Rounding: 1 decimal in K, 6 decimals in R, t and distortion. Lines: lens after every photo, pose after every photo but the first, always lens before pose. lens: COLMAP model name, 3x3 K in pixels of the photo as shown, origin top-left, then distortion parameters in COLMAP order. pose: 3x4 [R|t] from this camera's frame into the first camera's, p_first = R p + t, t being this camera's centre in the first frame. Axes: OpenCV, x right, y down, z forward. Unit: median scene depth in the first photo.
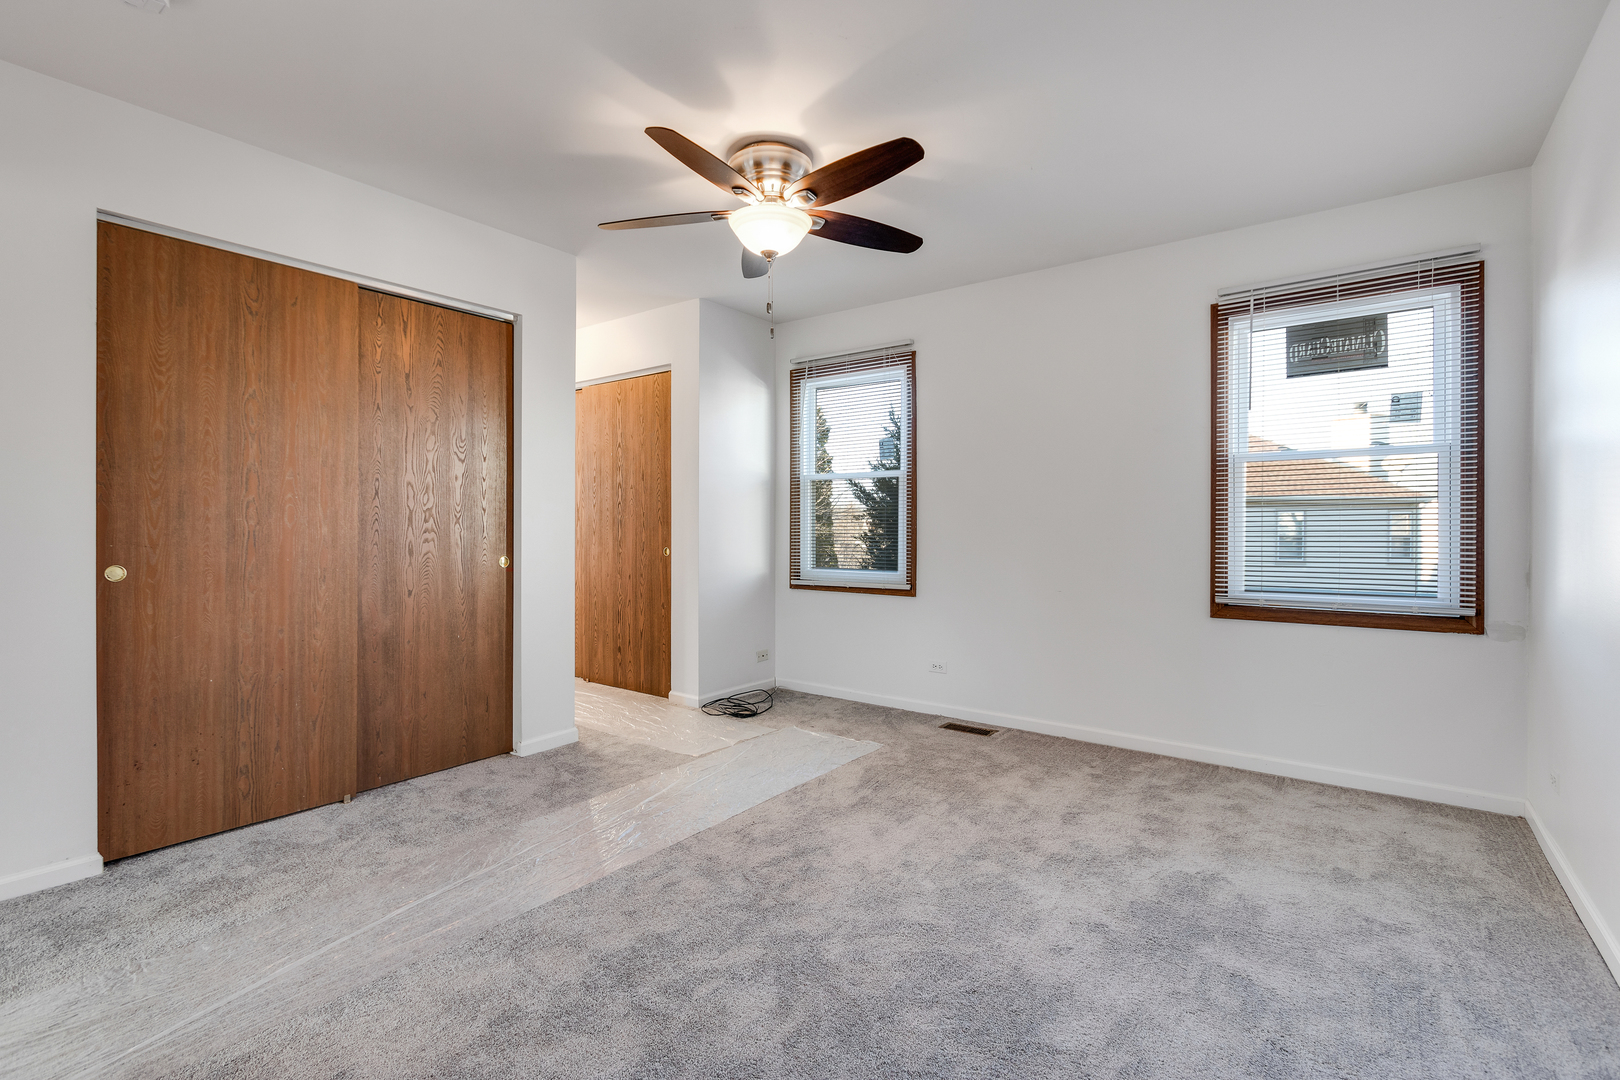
lens RADIAL K [[741.9, 0, 768.3], [0, 741.9, 522.8], [0, 0, 1]] dist [0.005372, -0.002300]
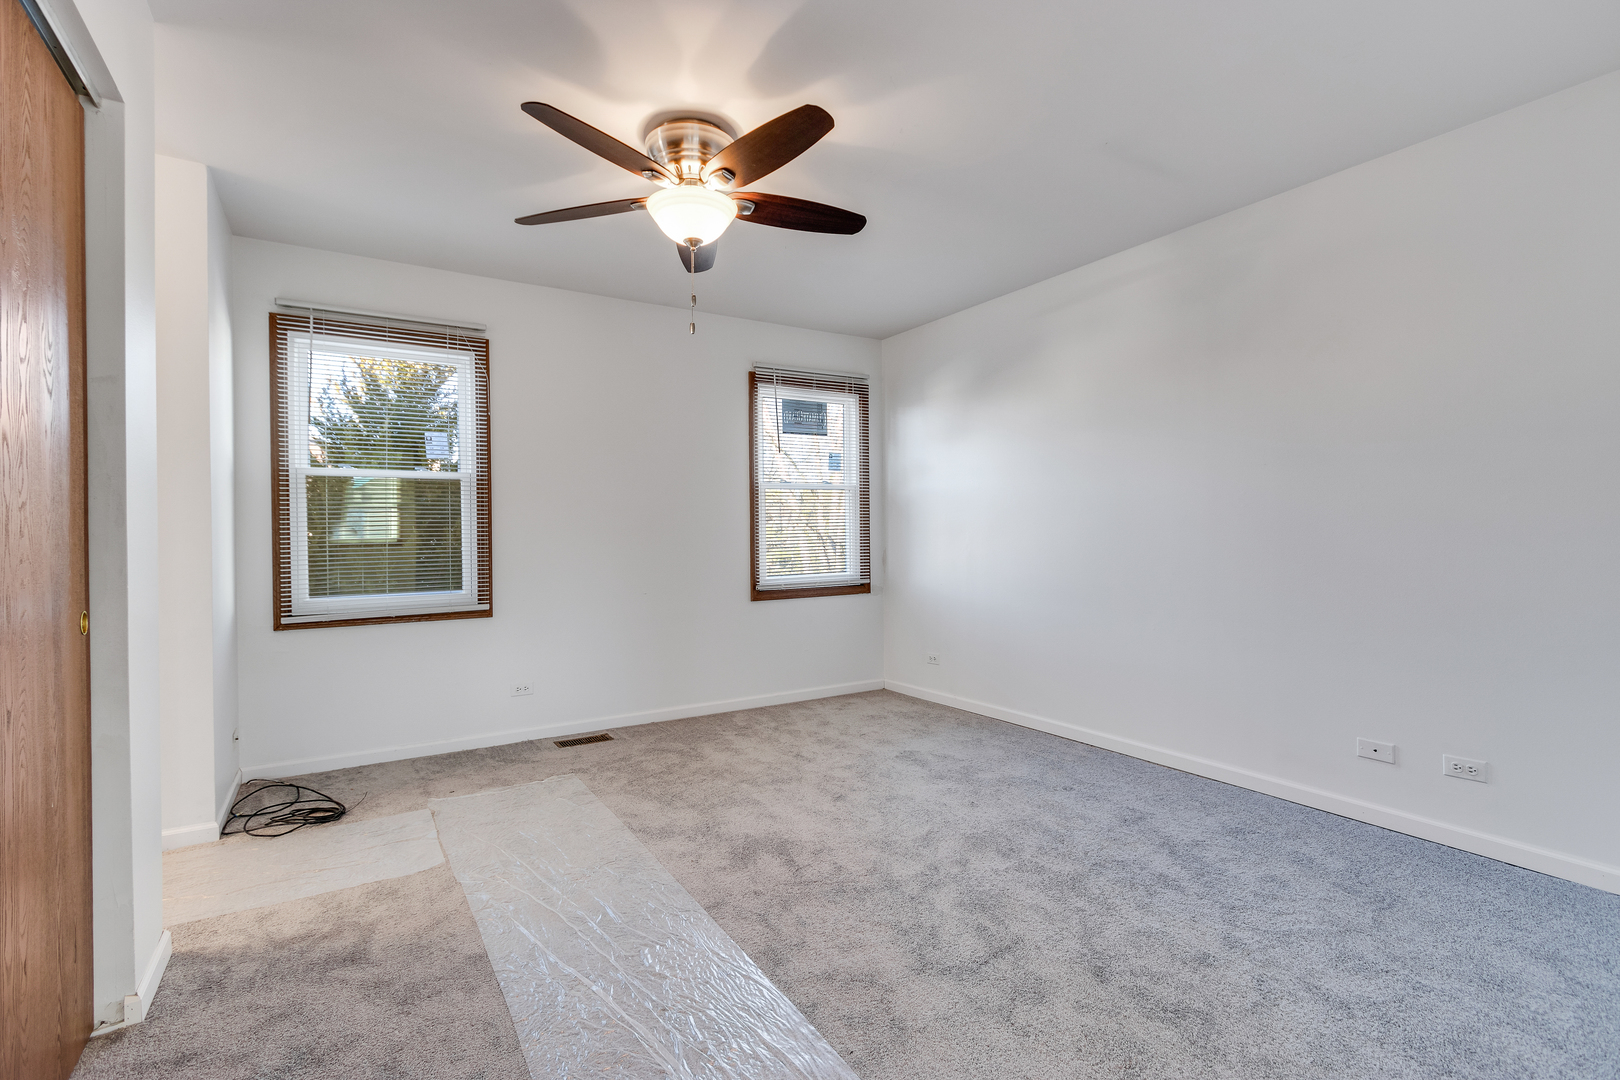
lens RADIAL K [[741.9, 0, 810.3], [0, 741.9, 532.0], [0, 0, 1]] dist [0.005372, -0.002300]
pose [[0.343161, -0.004469, 0.939266, -0.677800], [0.007179, 0.999972, 0.002135, -0.001451], [-0.939249, 0.006011, 0.343184, 0.452106]]
